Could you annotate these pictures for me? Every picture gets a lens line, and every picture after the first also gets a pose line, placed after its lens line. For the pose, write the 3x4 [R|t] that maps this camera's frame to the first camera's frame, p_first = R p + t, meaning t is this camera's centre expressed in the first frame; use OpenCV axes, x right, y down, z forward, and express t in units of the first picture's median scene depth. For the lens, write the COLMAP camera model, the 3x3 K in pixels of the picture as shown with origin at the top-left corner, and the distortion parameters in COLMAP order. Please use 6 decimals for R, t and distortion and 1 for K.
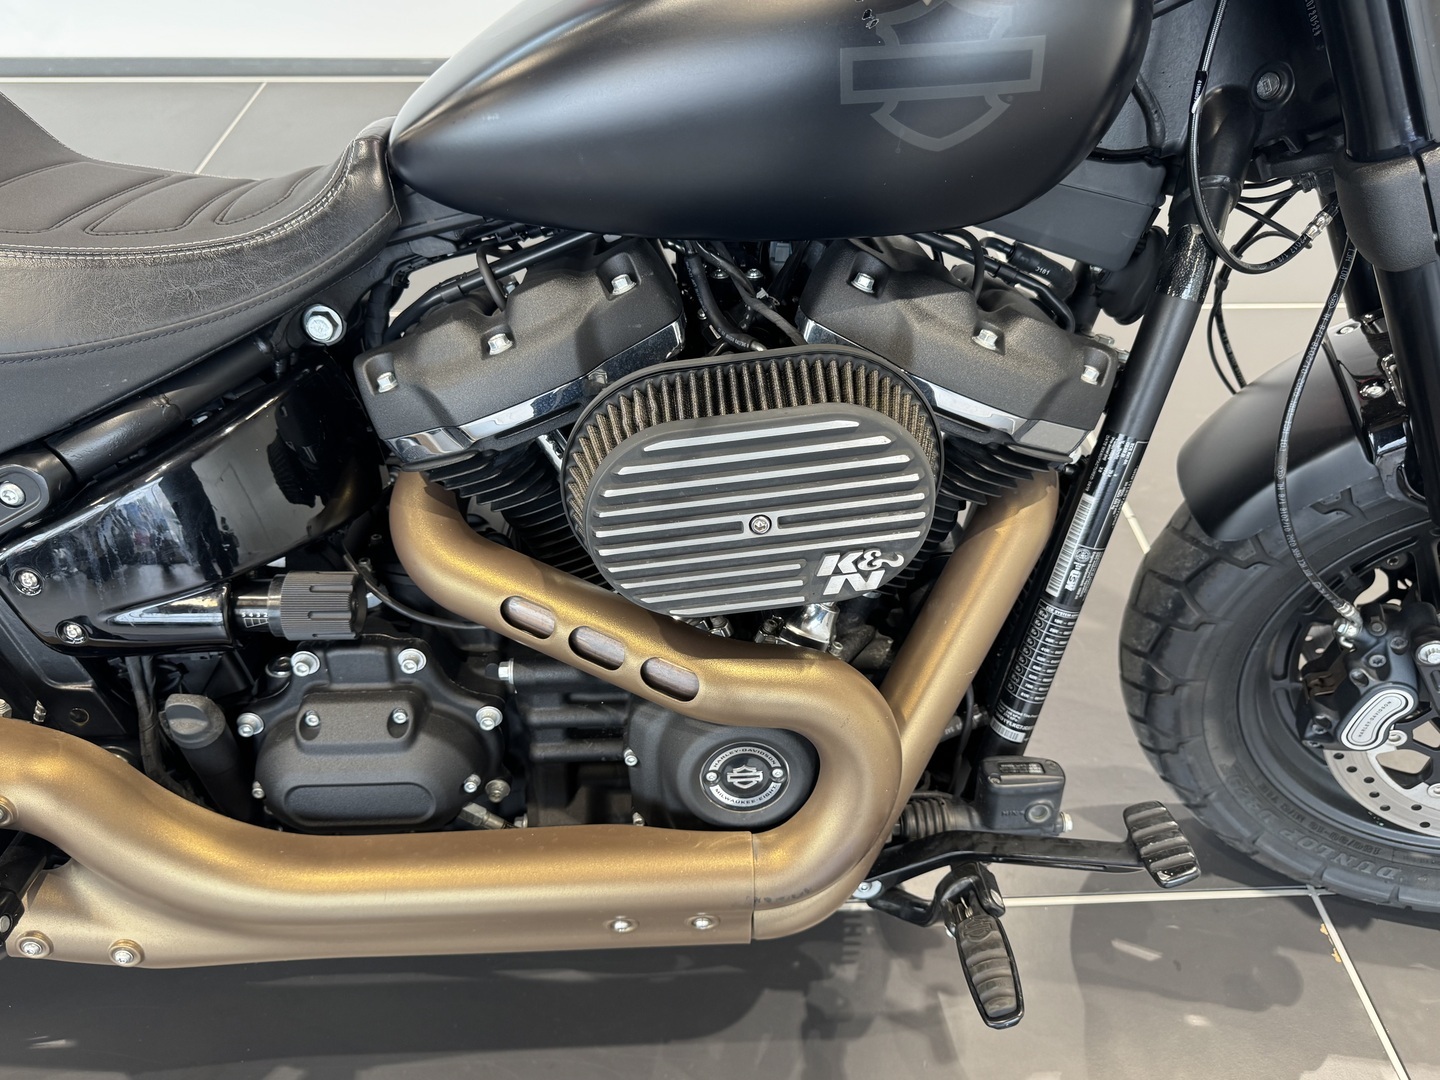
lens RADIAL K [[1100.7, 0, 720.0], [0, 1100.7, 540.0], [0, 0, 1]] dist [0.010119, 0.003547]
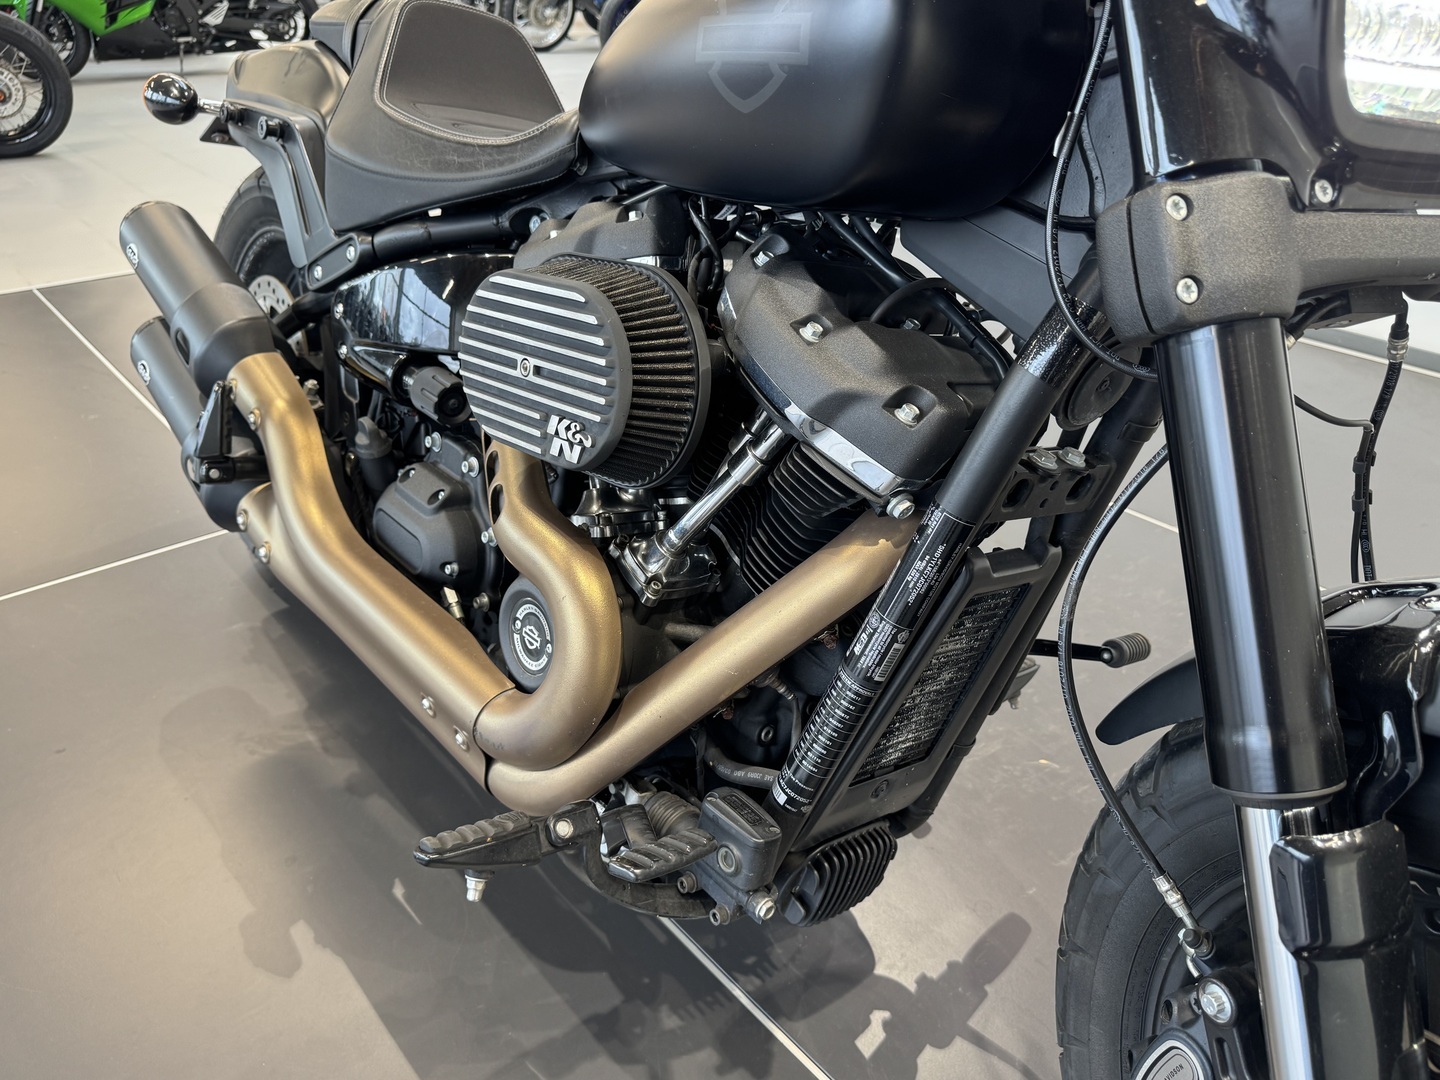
lens RADIAL K [[1072.9, 0, 720.0], [0, 1072.9, 540.0], [0, 0, 1]] dist [0.003444, -0.040048]
pose [[0.599977, 0.372111, -0.708210, 0.913064], [-0.534103, 0.845379, -0.008296, 0.035732], [0.595619, 0.383234, 0.705953, 0.300331]]
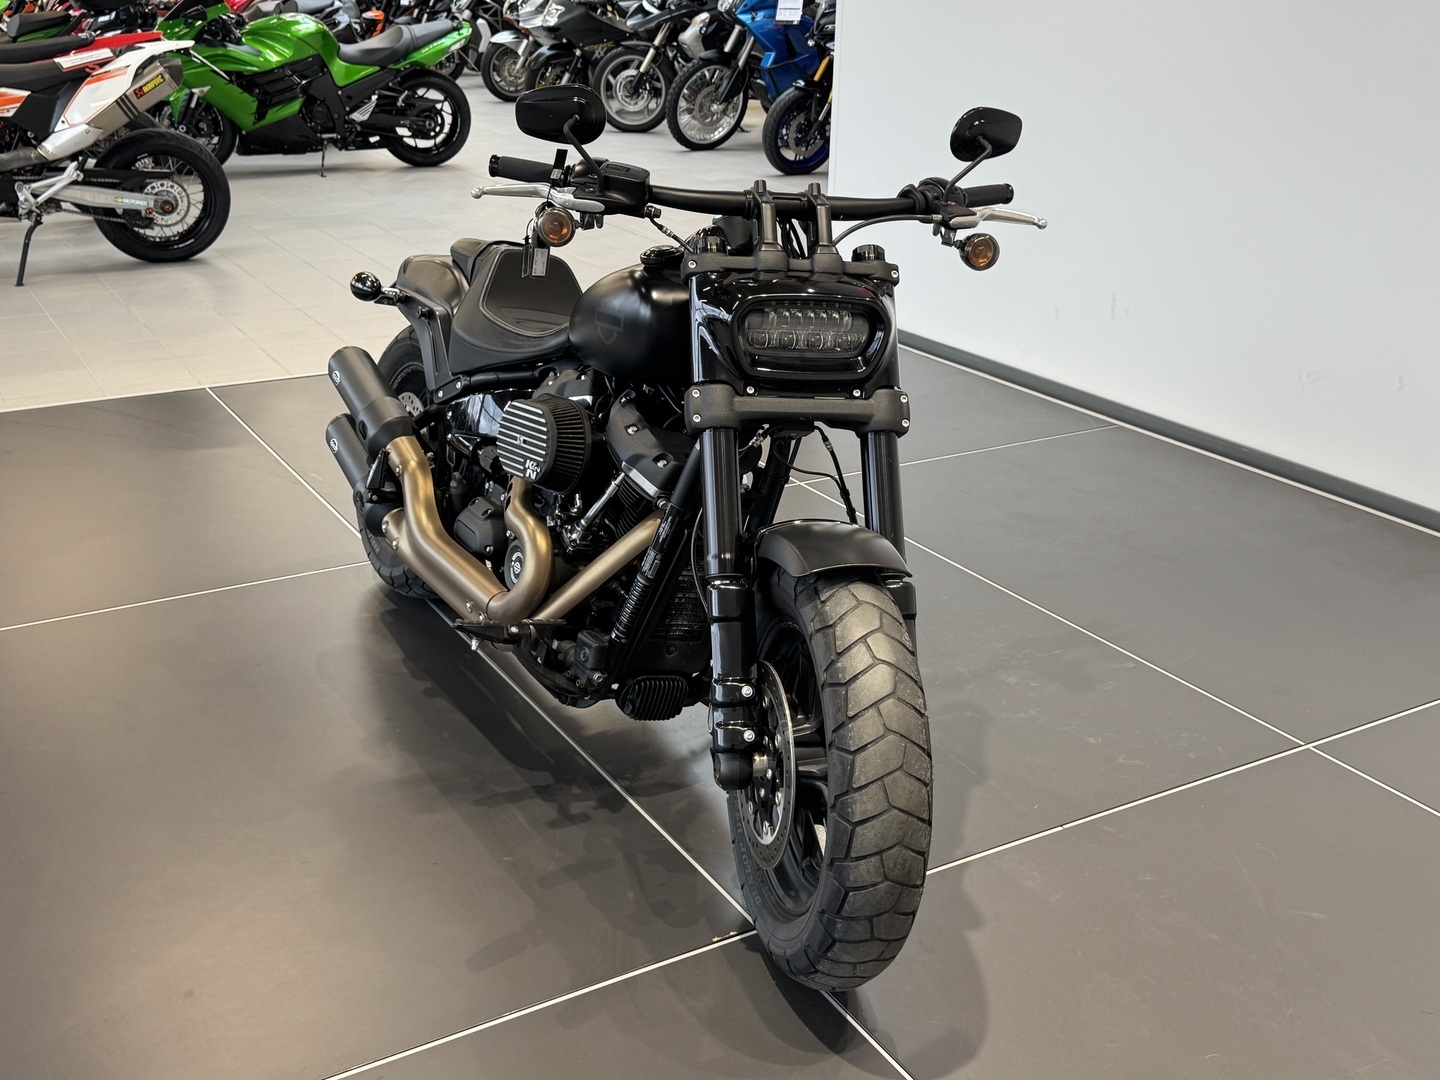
lens RADIAL K [[1600.3, 0, 720.0], [0, 1600.3, 540.0], [0, 0, 1]] dist [-0.008118, -0.007540]
pose [[0.447542, 0.291721, -0.845343, 3.300993], [-0.597152, 0.801146, -0.039675, 0.041705], [0.665669, 0.522555, 0.532748, -0.643669]]
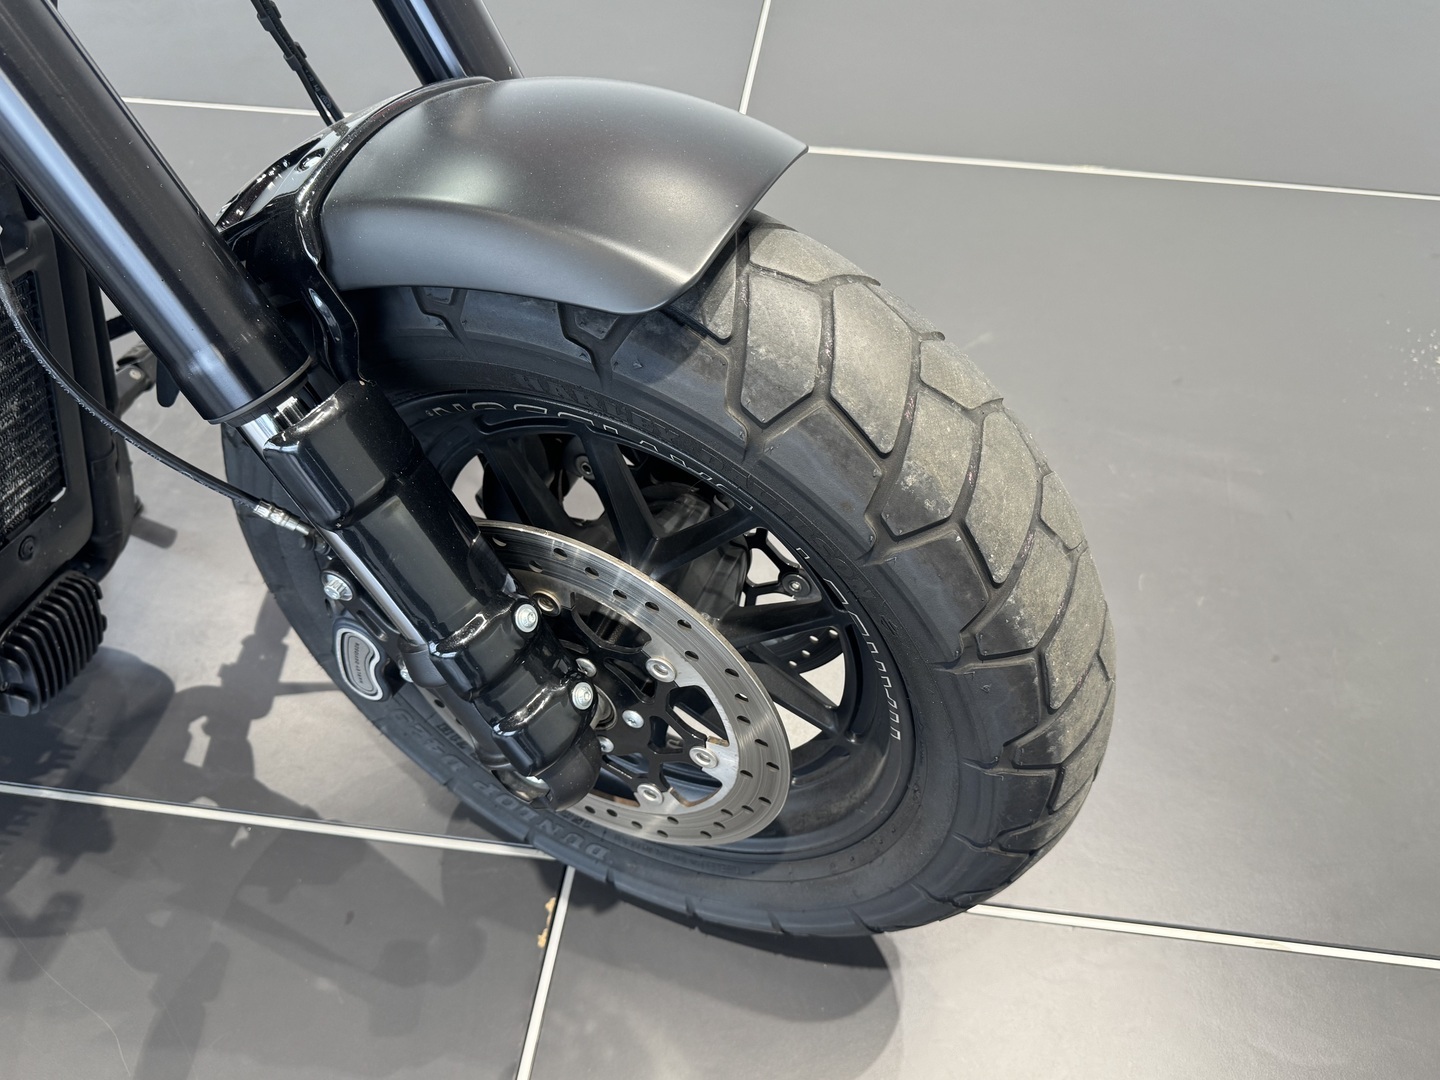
lens RADIAL K [[1072.9, 0, 720.0], [0, 1072.9, 540.0], [0, 0, 1]] dist [0.003444, -0.040048]
pose [[0.981649, 0.125360, -0.143699, 1.119826], [-0.105822, 0.984988, 0.136381, -0.063426], [0.158639, -0.118672, 0.980179, 0.404589]]
